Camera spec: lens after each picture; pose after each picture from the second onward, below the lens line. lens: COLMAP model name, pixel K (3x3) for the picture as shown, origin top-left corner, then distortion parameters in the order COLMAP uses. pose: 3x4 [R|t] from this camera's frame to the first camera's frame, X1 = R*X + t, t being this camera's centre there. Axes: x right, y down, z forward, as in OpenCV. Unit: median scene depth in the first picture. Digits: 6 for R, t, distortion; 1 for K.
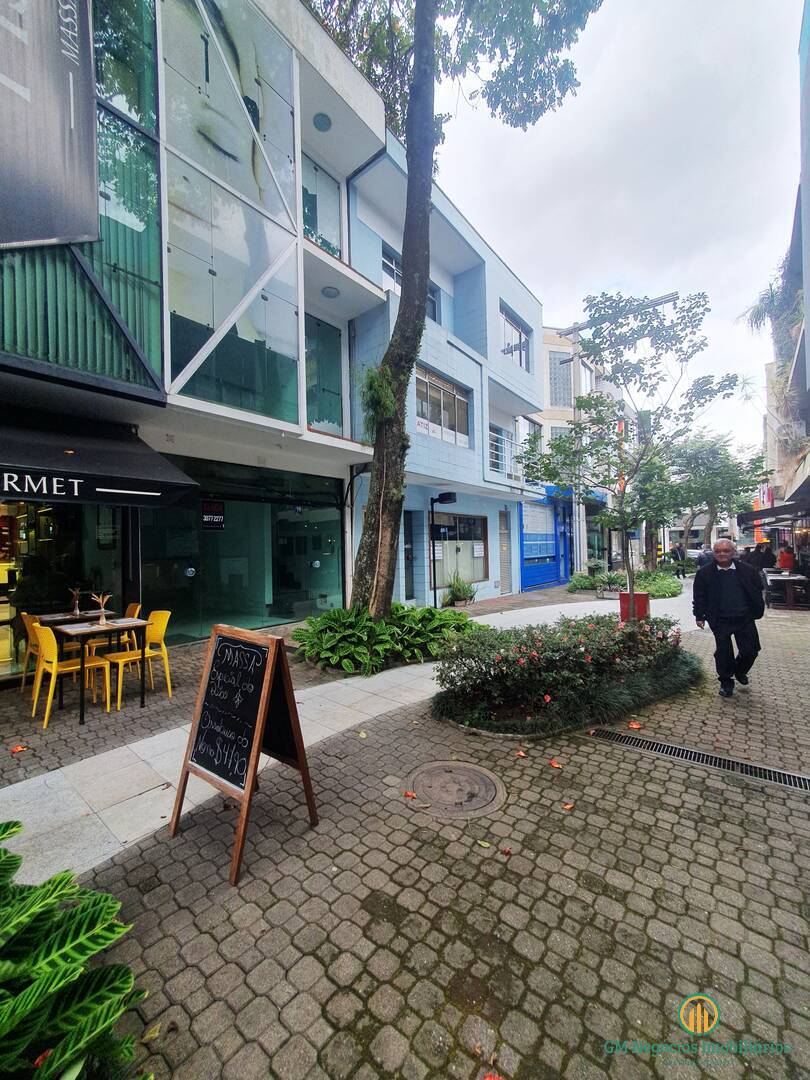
lens RADIAL K [[429.0, 0, 392.7], [0, 429.0, 541.3], [0, 0, 1]] dist [0.006997, 0.000106]
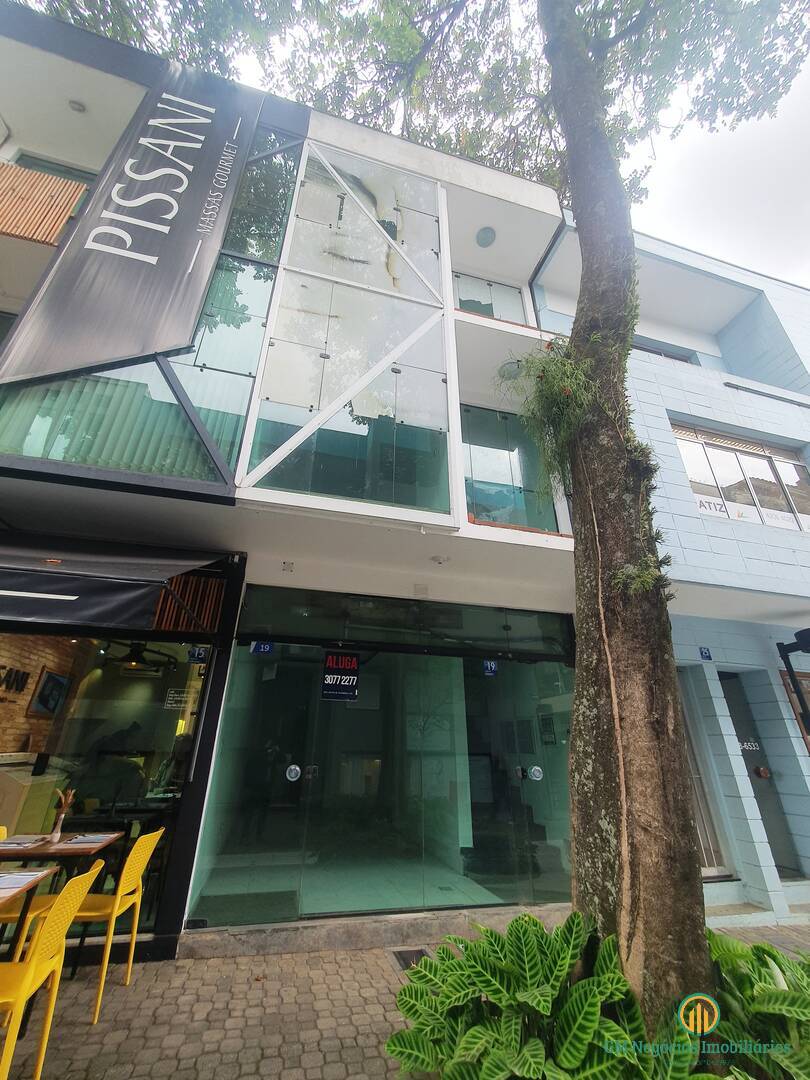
lens RADIAL K [[429.0, 0, 392.7], [0, 429.0, 541.3], [0, 0, 1]] dist [0.006997, 0.000106]
pose [[0.809528, -0.221536, -0.543679, 0.039244], [-0.027197, 0.910925, -0.411675, 0.019339], [0.586451, 0.348049, 0.731394, 0.493792]]
